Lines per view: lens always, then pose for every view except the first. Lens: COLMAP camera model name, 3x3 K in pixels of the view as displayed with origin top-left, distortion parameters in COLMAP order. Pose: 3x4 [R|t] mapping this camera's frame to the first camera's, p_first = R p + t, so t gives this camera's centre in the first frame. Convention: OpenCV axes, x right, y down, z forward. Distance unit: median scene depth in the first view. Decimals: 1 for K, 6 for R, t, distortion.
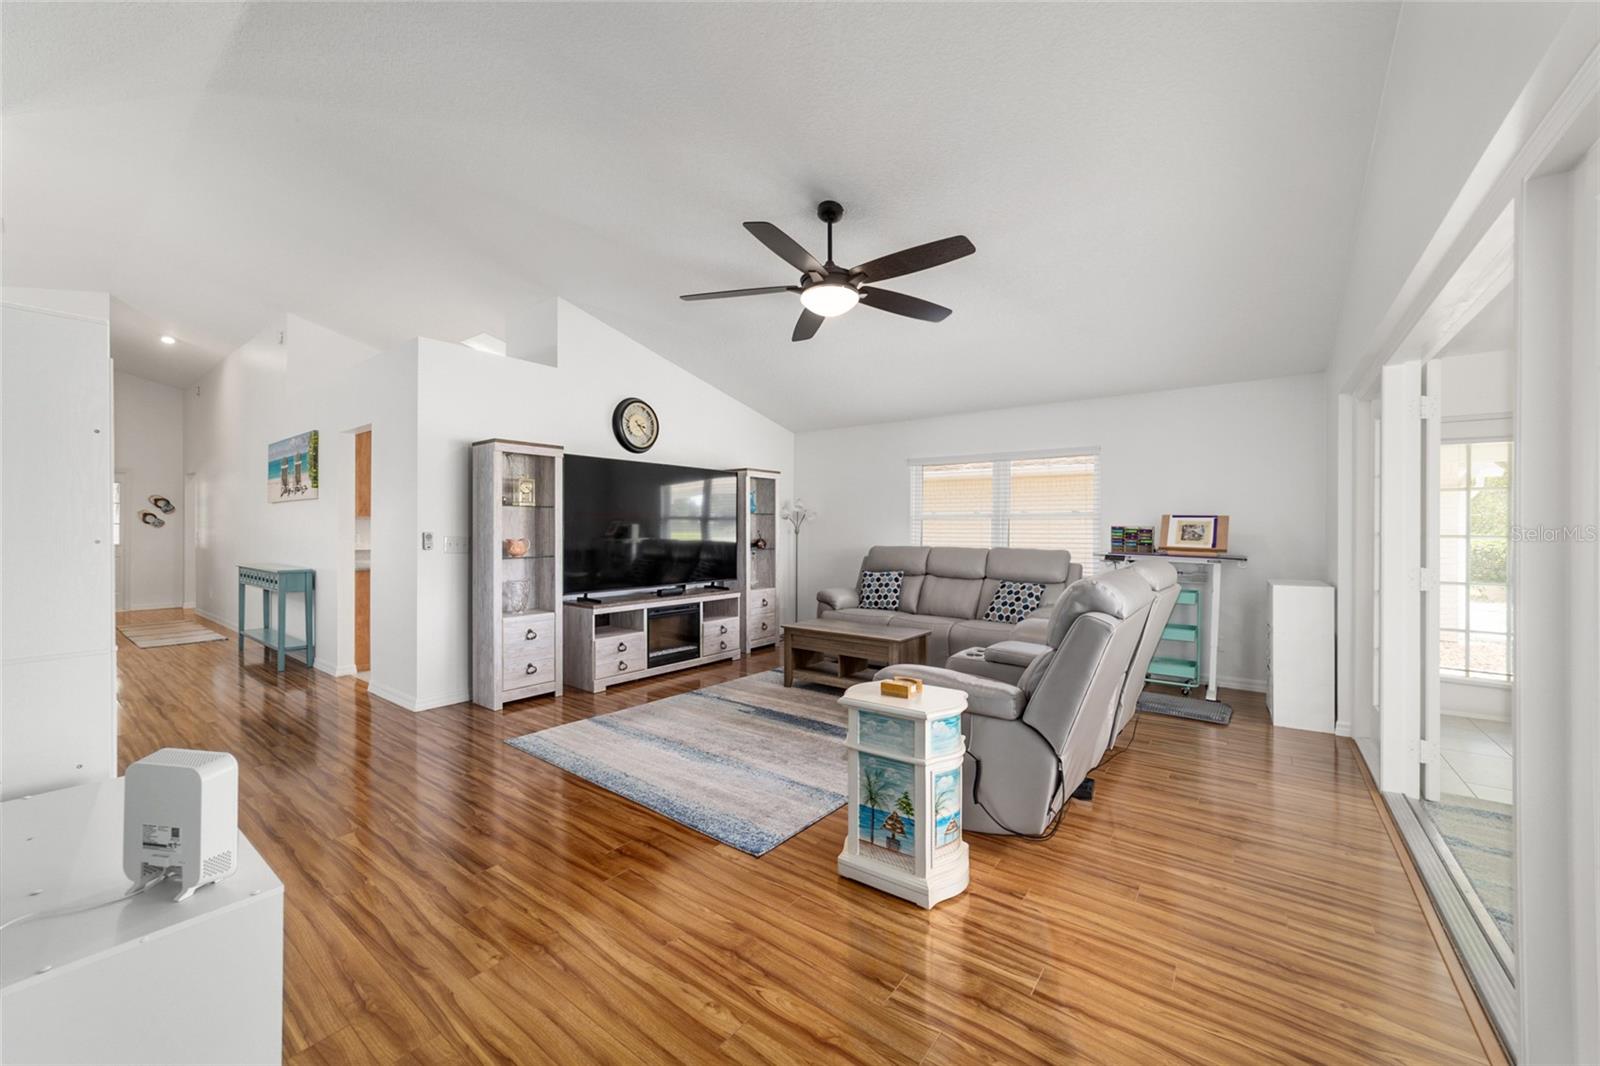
lens RADIAL K [[615.8, 0, 800.1], [0, 615.8, 531.6], [0, 0, 1]] dist [-0.015462, 0.007749]
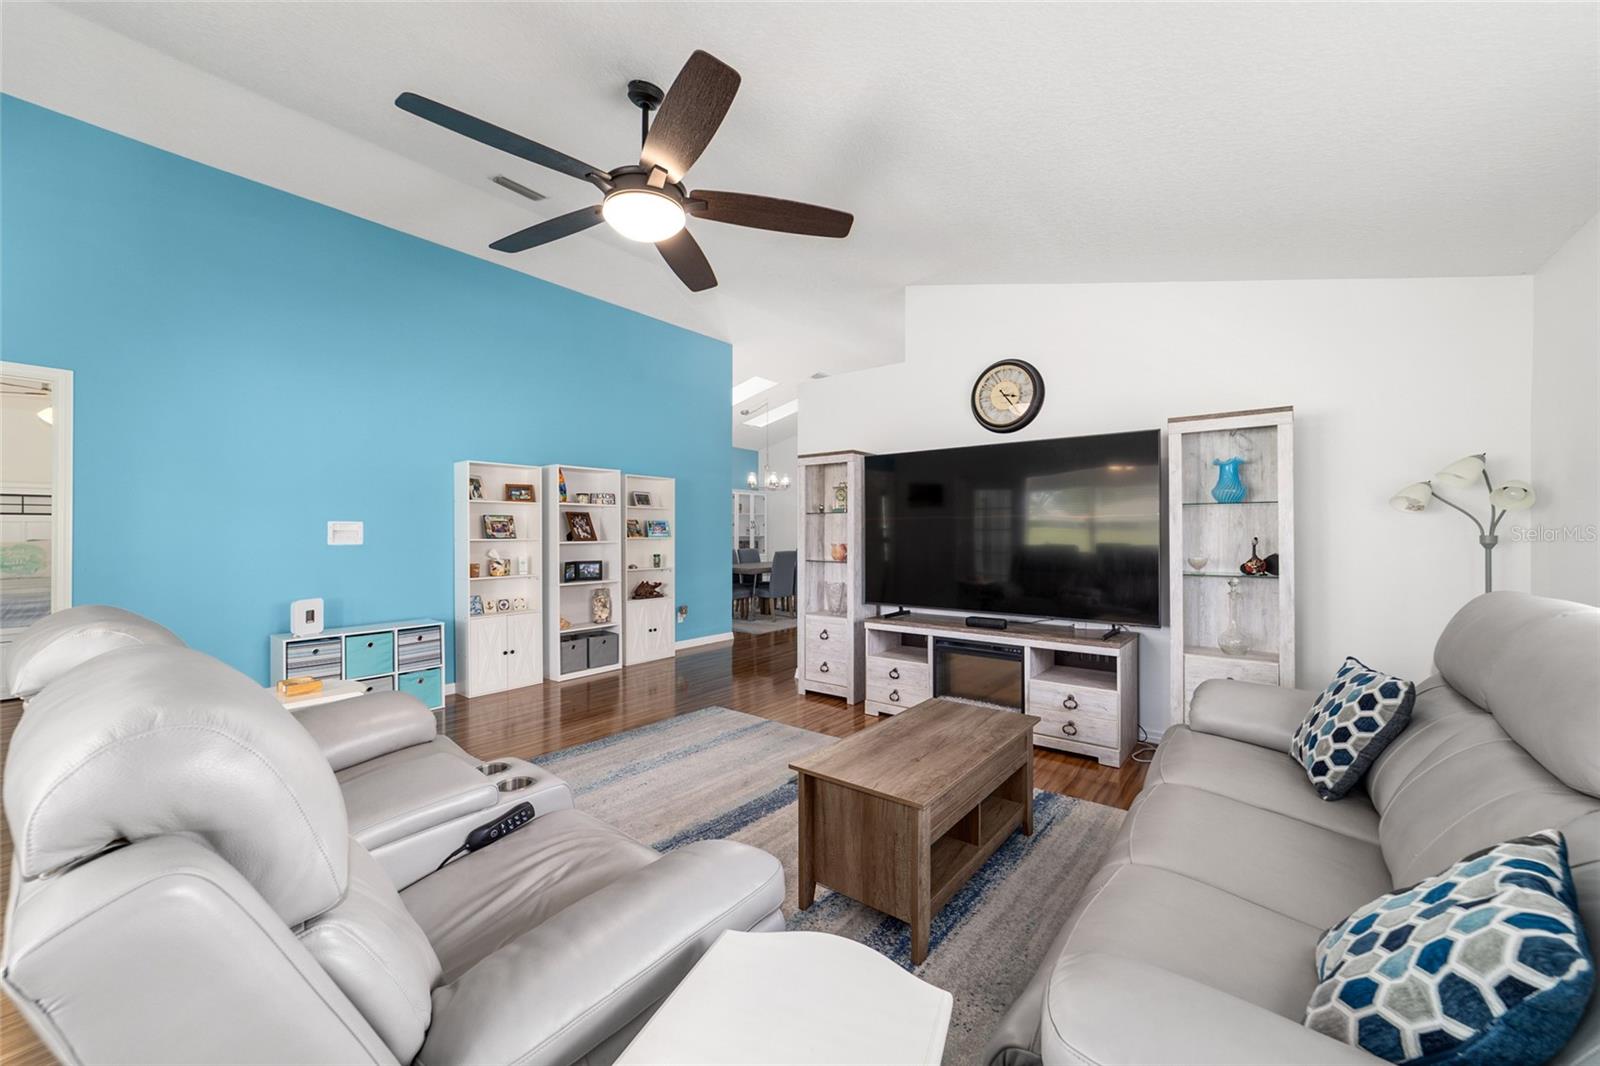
lens RADIAL K [[615.8, 0, 801.3], [0, 615.8, 534.5], [0, 0, 1]] dist [-0.015462, 0.007749]
pose [[-0.006057, -0.000552, -0.999982, 0.555837], [-0.004345, 0.999990, -0.000526, -0.002781], [0.999972, 0.004341, -0.006060, 0.870463]]
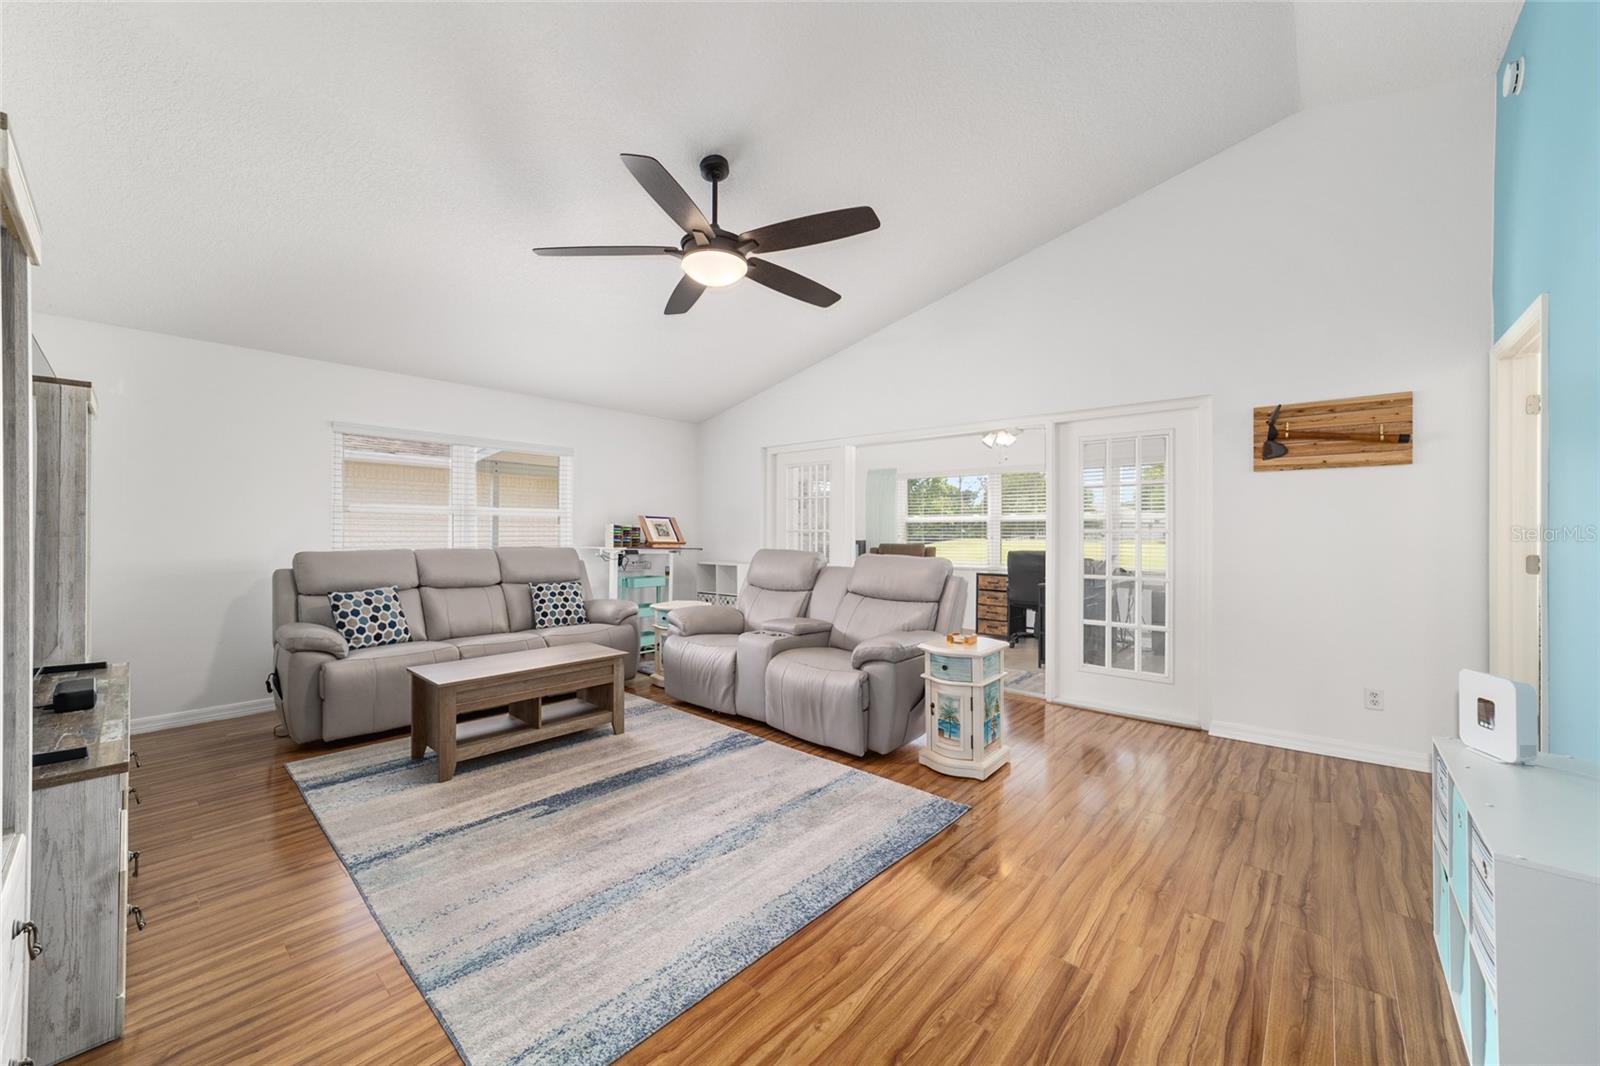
lens RADIAL K [[615.8, 0, 797.5], [0, 615.8, 532.5], [0, 0, 1]] dist [-0.015462, 0.007749]
pose [[0.070318, -0.006472, 0.997504, -0.604862], [-0.001339, 0.999977, 0.006583, -0.001755], [-0.997524, -0.001799, 0.070308, 0.600232]]
